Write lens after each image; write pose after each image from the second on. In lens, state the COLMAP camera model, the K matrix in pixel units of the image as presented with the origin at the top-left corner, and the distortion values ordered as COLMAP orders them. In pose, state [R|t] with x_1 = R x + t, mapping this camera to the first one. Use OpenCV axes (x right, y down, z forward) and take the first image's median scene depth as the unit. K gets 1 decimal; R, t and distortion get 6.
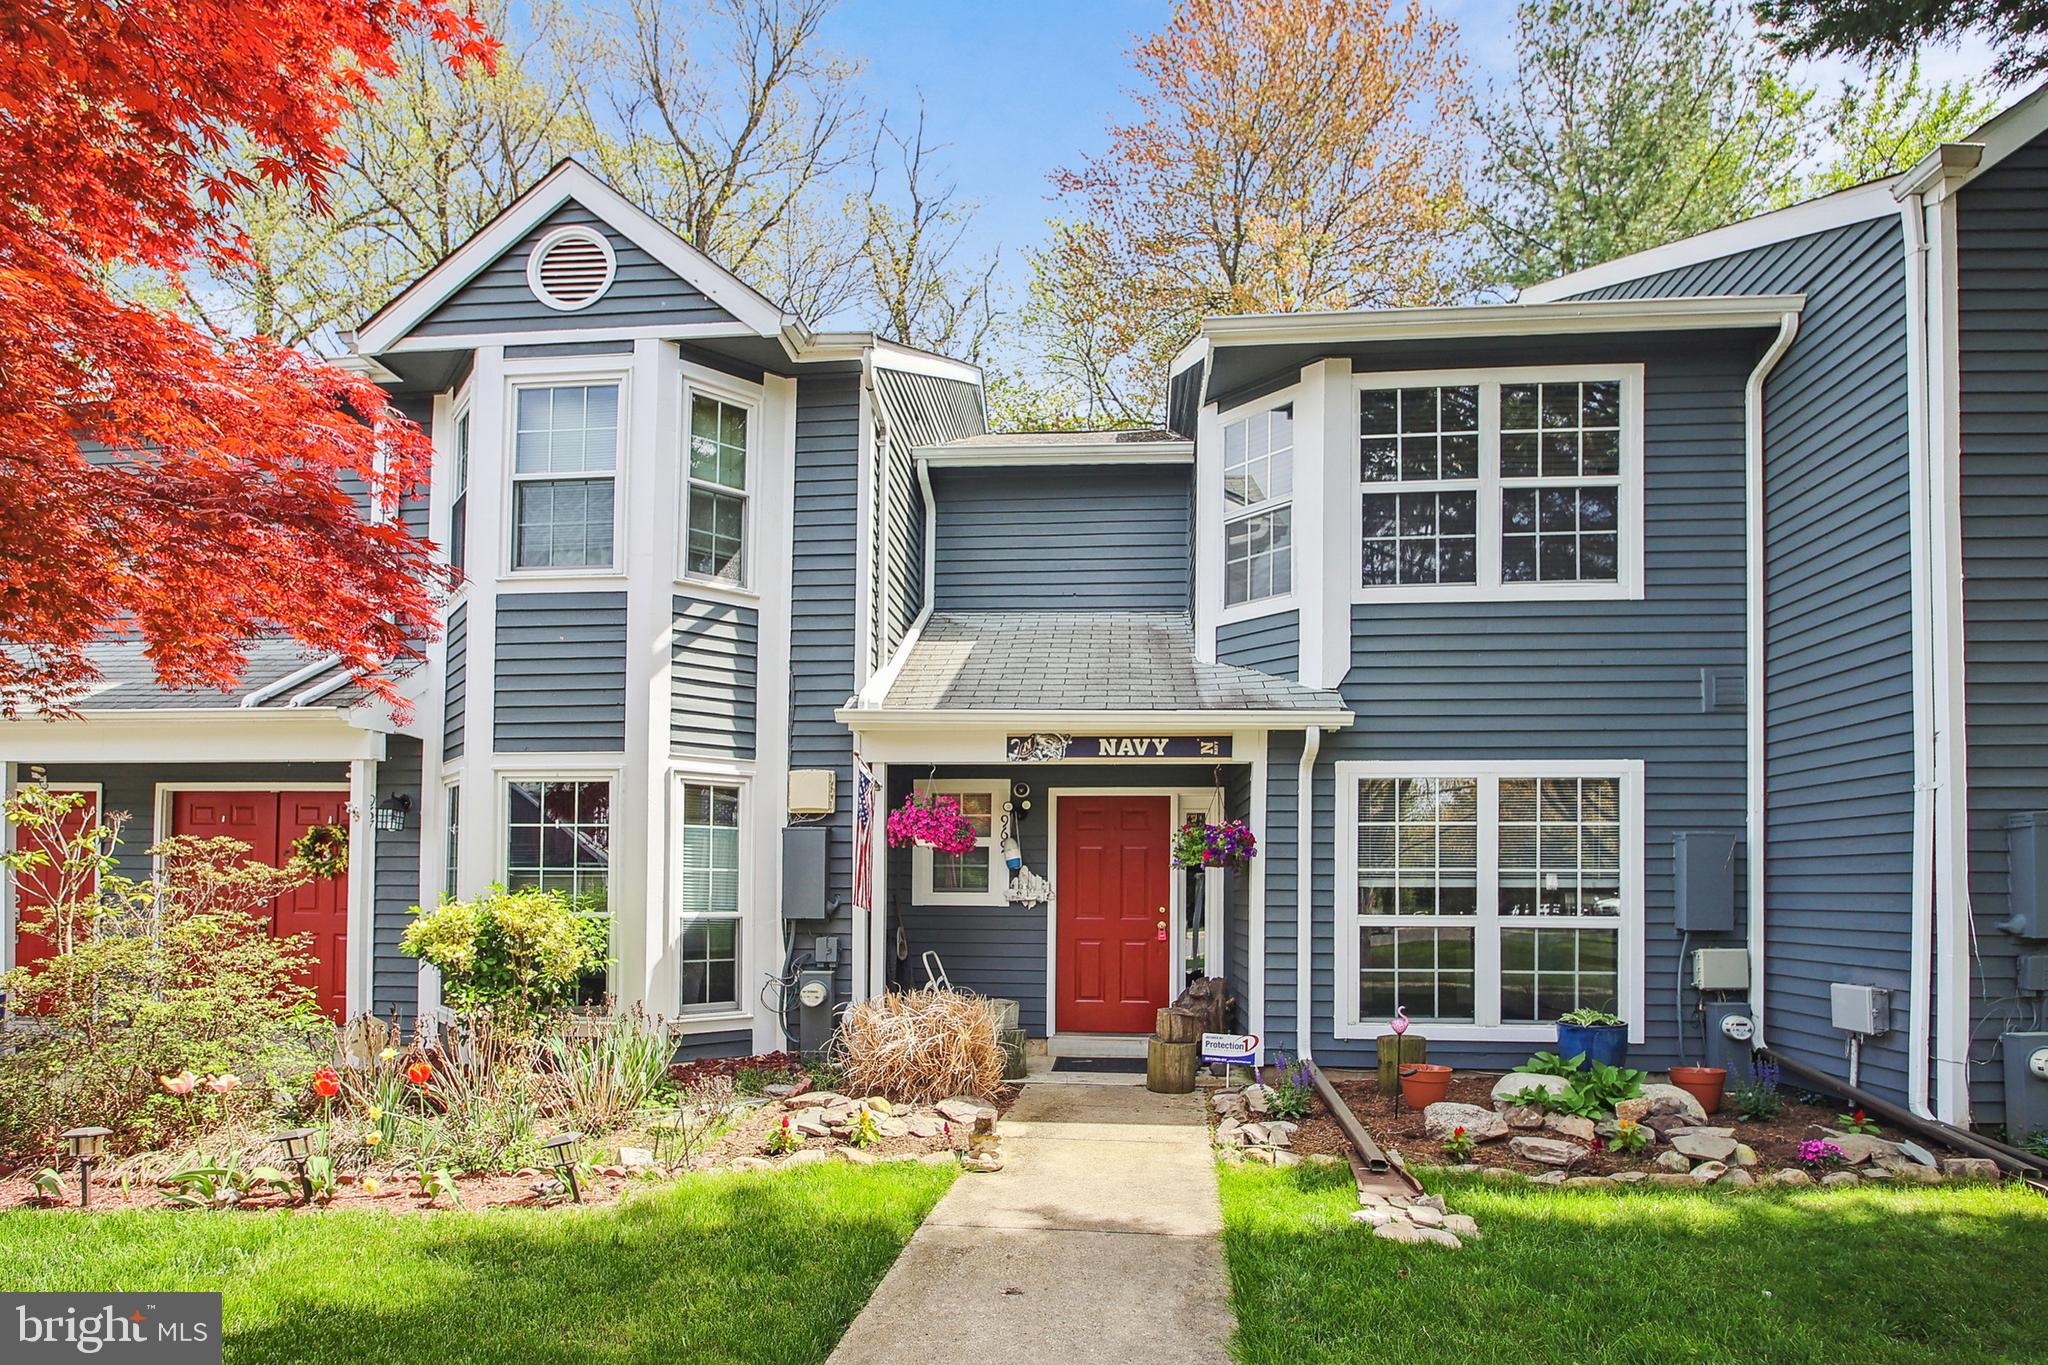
lens RADIAL K [[964.7, 0, 1027.8], [0, 964.7, 751.3], [0, 0, 1]] dist [-0.018973, -0.000542]
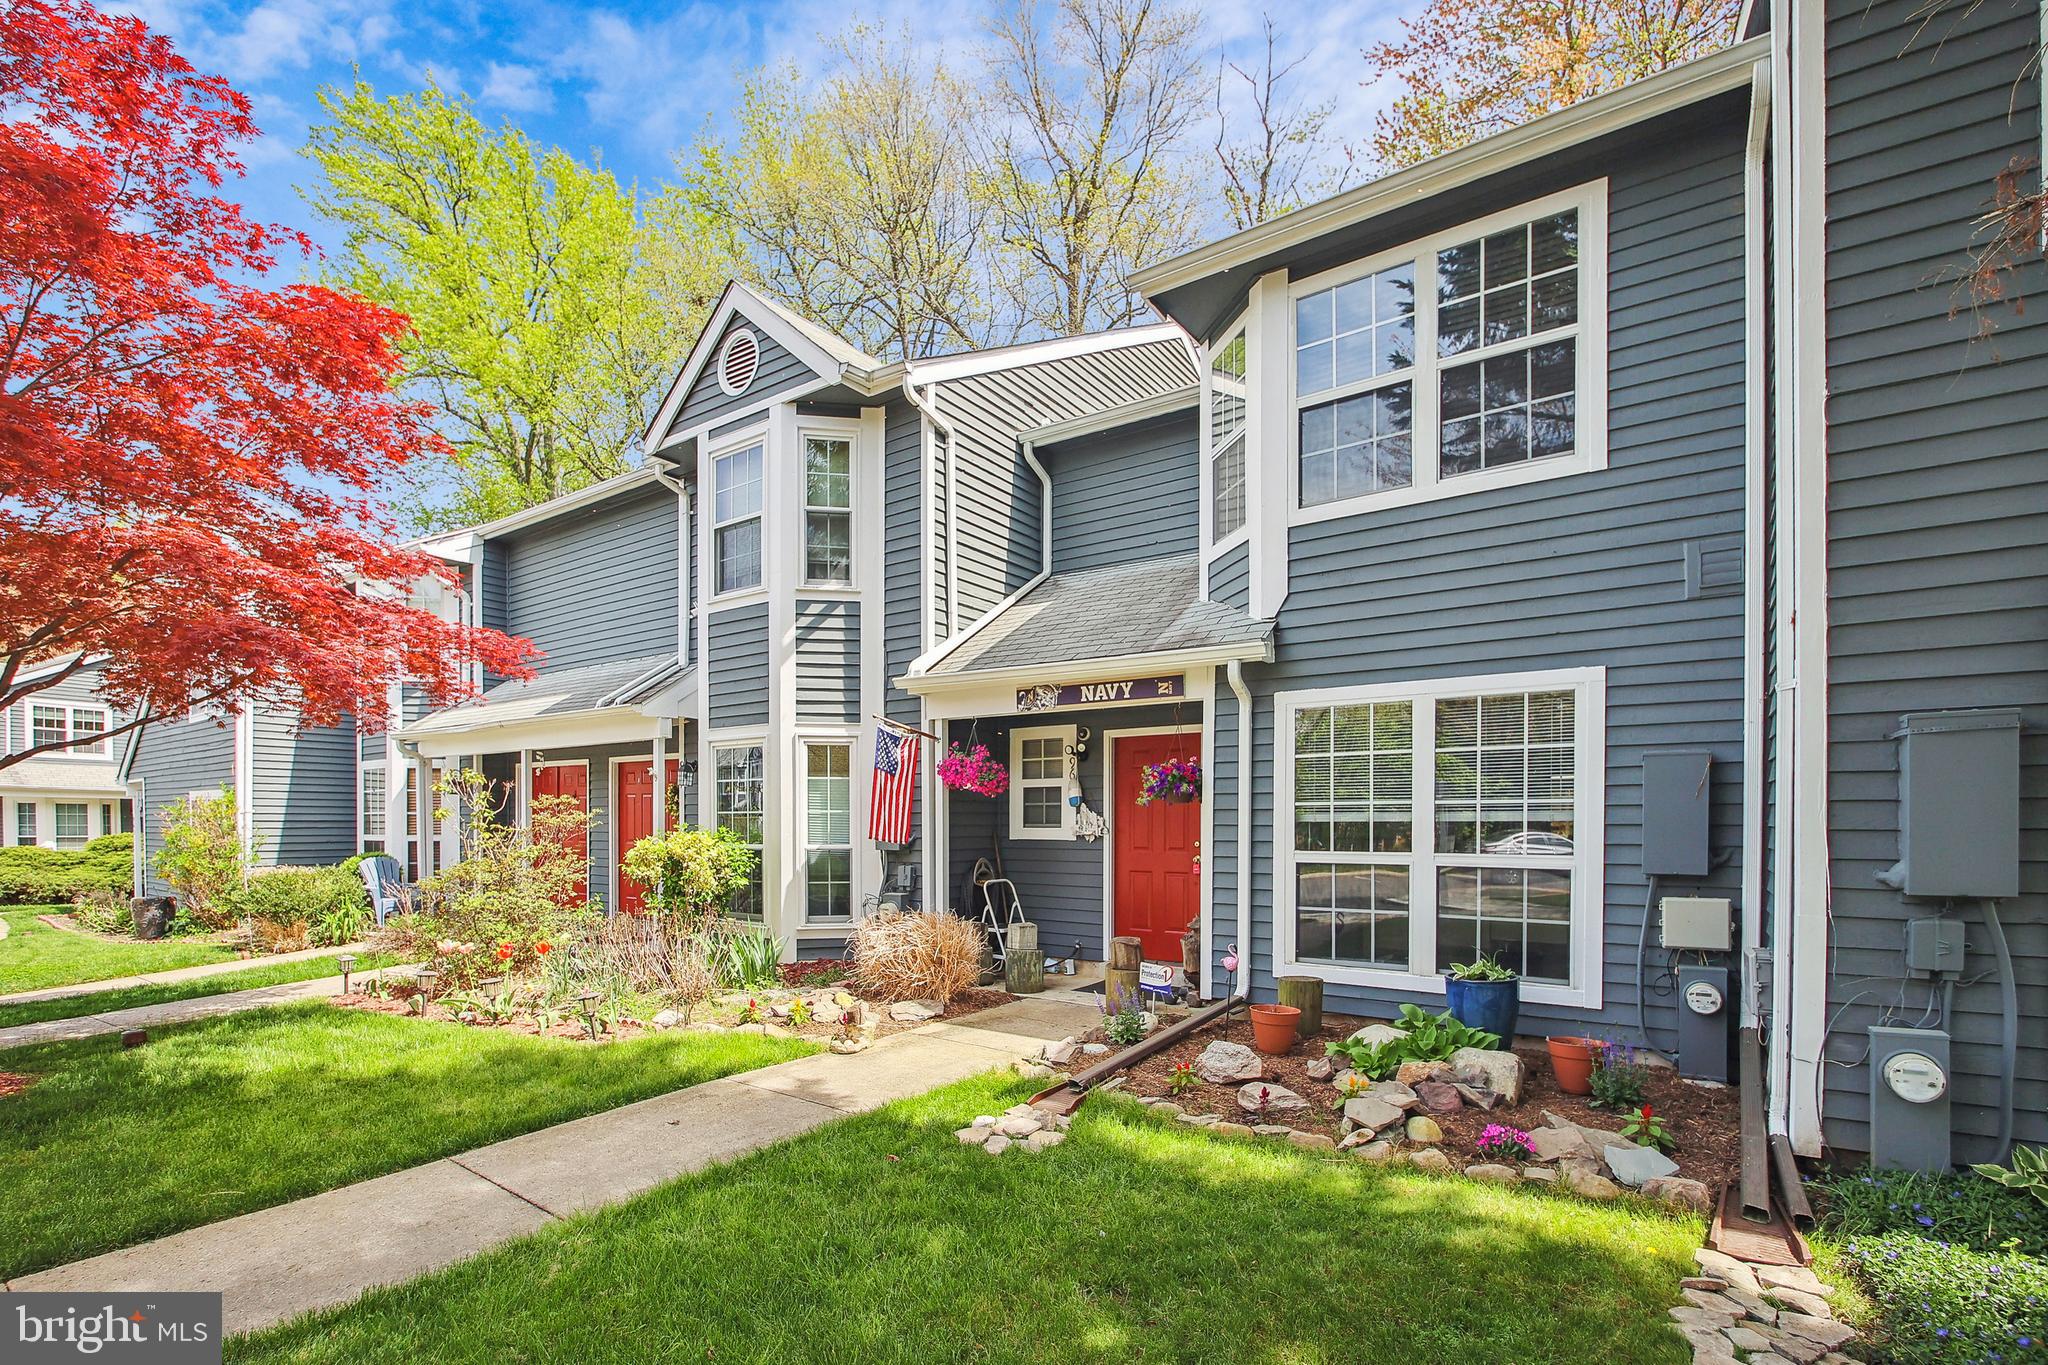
lens RADIAL K [[946.7, 0, 1020.8], [0, 946.7, 691.0], [0, 0, 1]] dist [-0.011159, 0.000034]
pose [[0.865126, -0.076071, -0.495752, 0.534010], [0.079064, 0.996757, -0.014974, 0.002741], [0.495284, -0.026242, 0.868335, 0.041722]]
